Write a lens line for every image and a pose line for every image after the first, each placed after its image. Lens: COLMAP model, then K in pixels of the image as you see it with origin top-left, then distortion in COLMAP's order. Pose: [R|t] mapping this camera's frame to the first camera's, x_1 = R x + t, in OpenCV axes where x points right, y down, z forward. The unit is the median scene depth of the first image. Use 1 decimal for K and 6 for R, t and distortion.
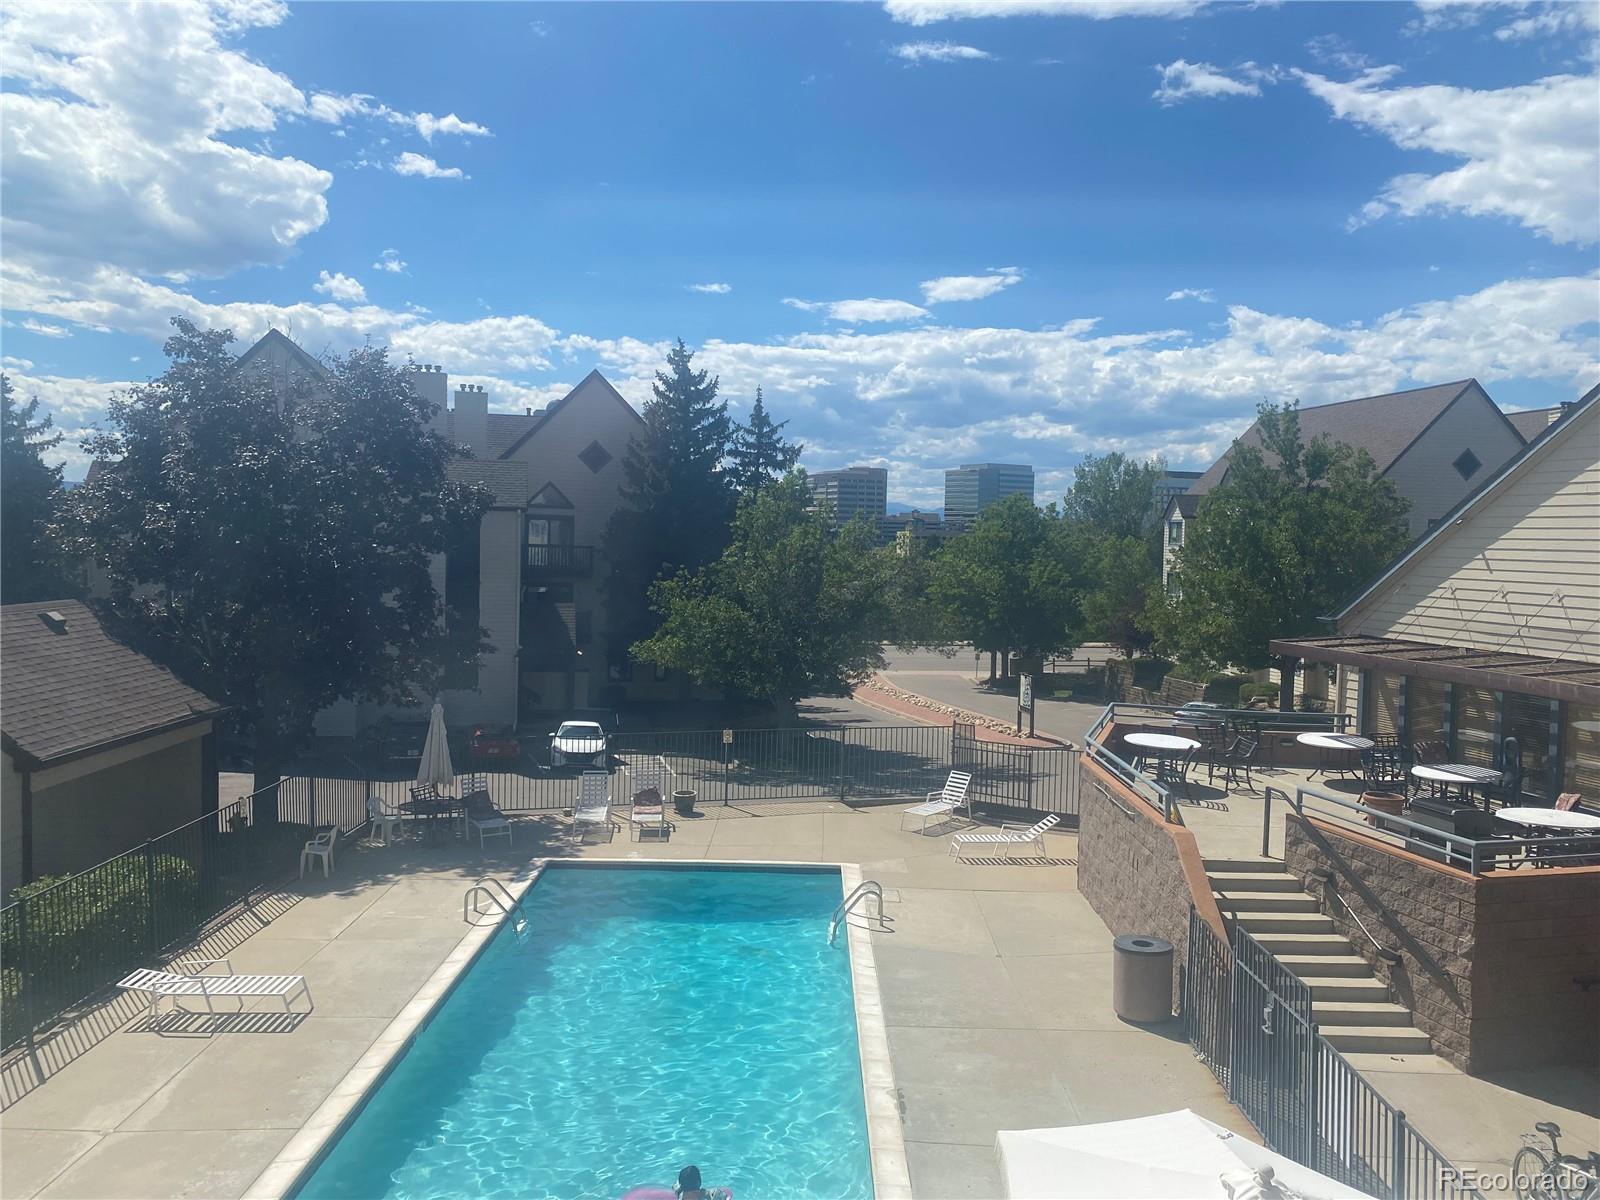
lens RADIAL K [[1199.2, 0, 815.4], [0, 1199.2, 602.7], [0, 0, 1]] dist [0.021568, -0.026310]
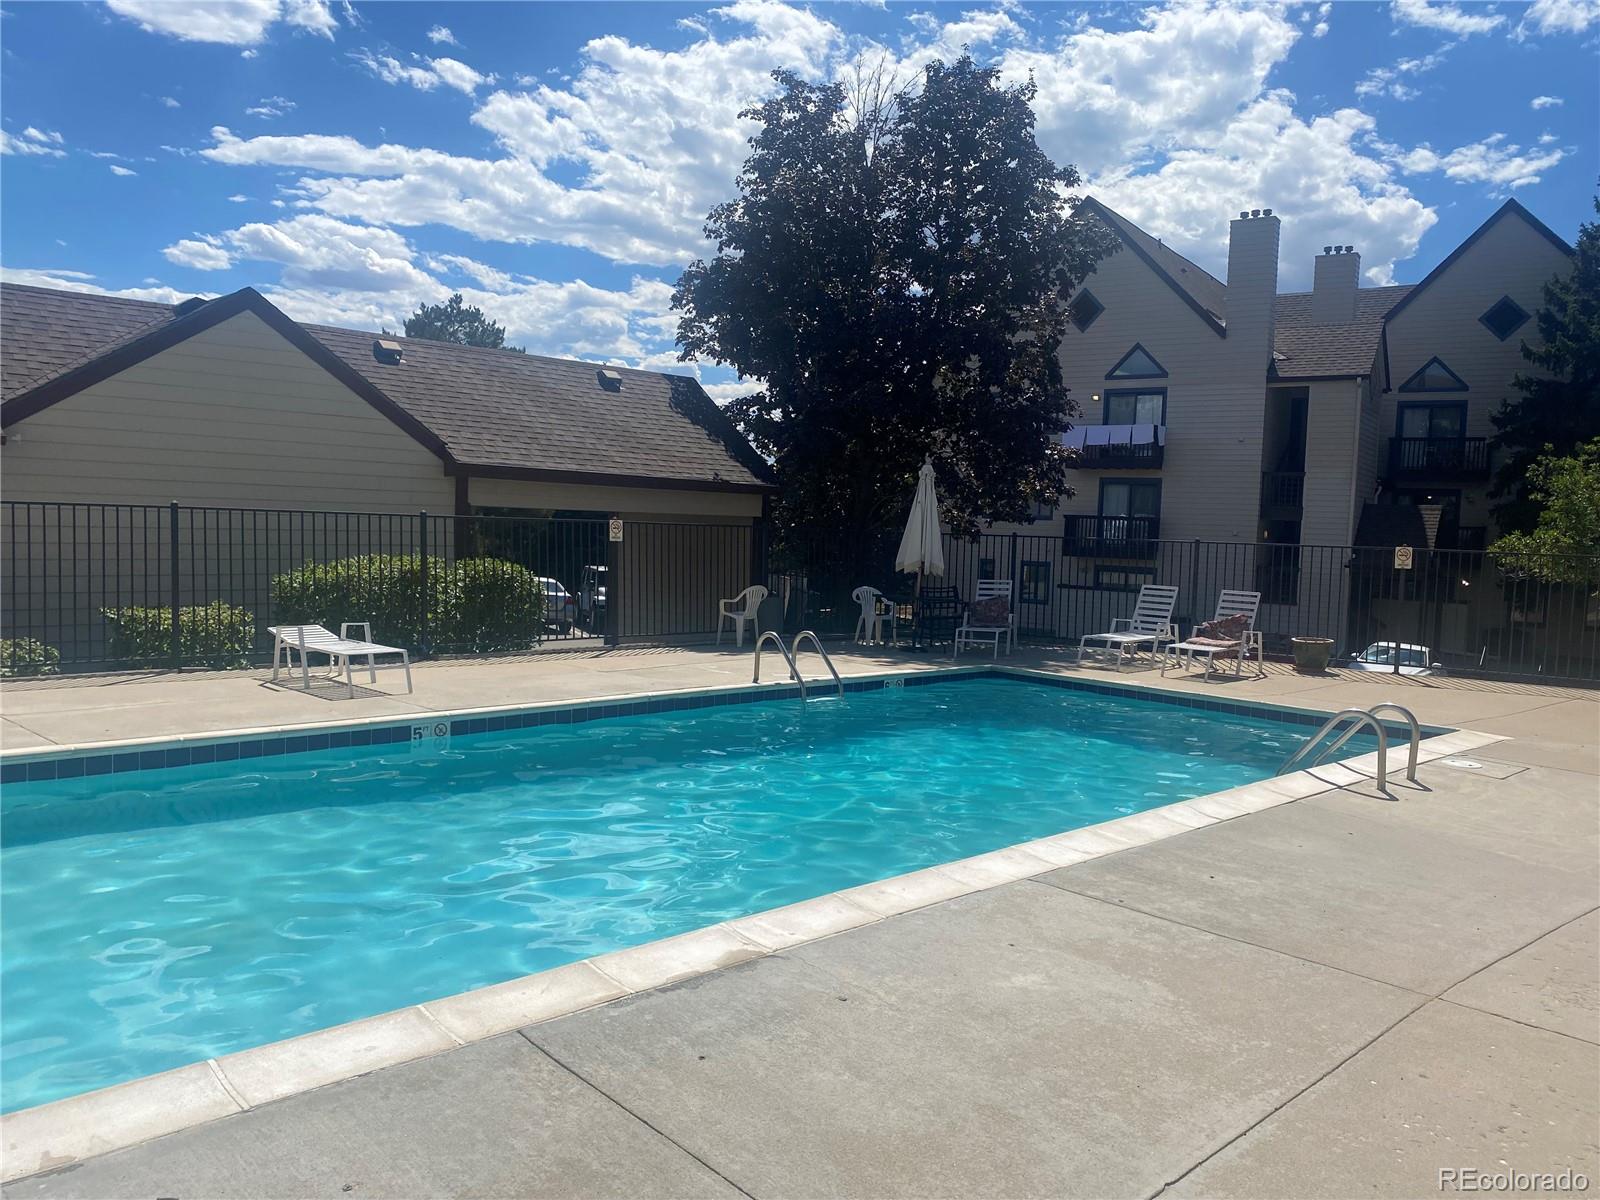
lens RADIAL K [[1199.2, 0, 788.6], [0, 1199.2, 647.2], [0, 0, 1]] dist [0.021568, -0.026310]
pose [[0.675451, 0.072094, -0.733872, 0.080974], [-0.054762, 0.997365, 0.047576, 0.072250], [0.735369, 0.008053, 0.677619, 0.185880]]
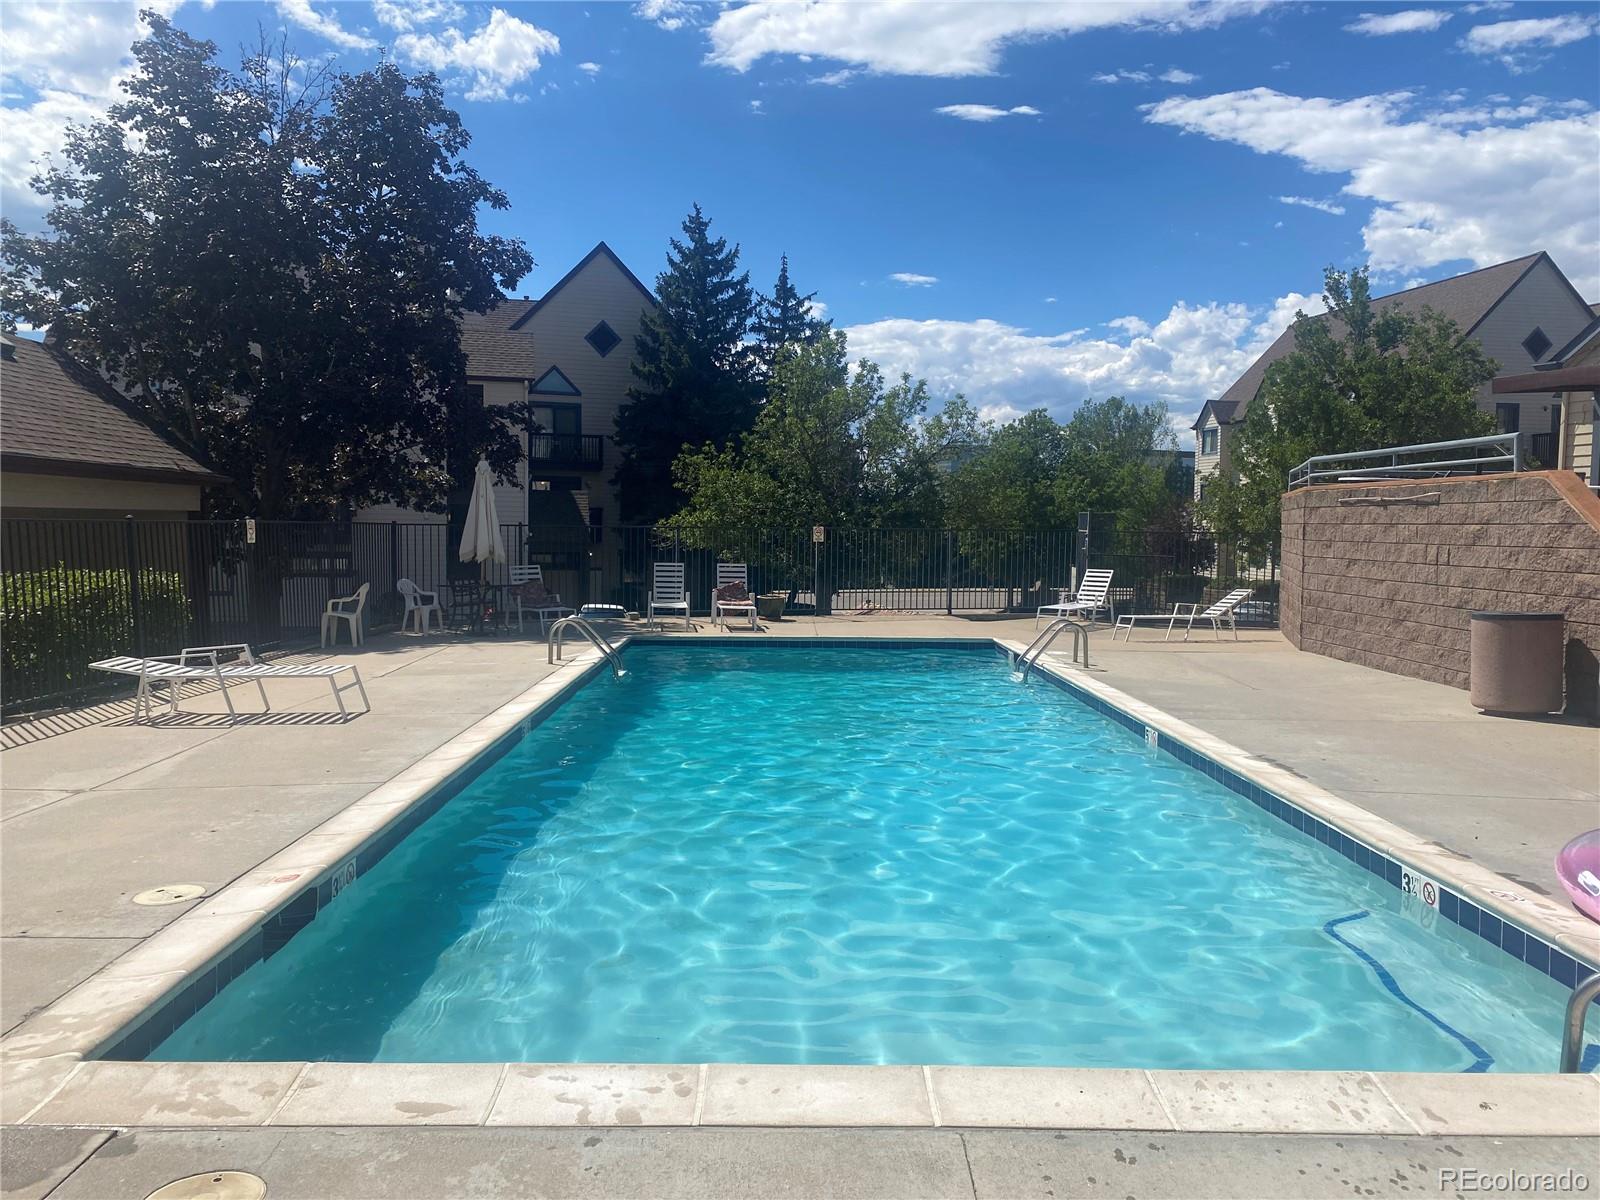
lens RADIAL K [[1199.2, 0, 808.4], [0, 1199.2, 603.9], [0, 0, 1]] dist [0.021568, -0.026310]
pose [[0.999739, -0.013824, 0.018180, -0.048238], [0.013629, 0.999849, 0.010796, 0.076030], [-0.018326, -0.010545, 0.999776, 0.081113]]
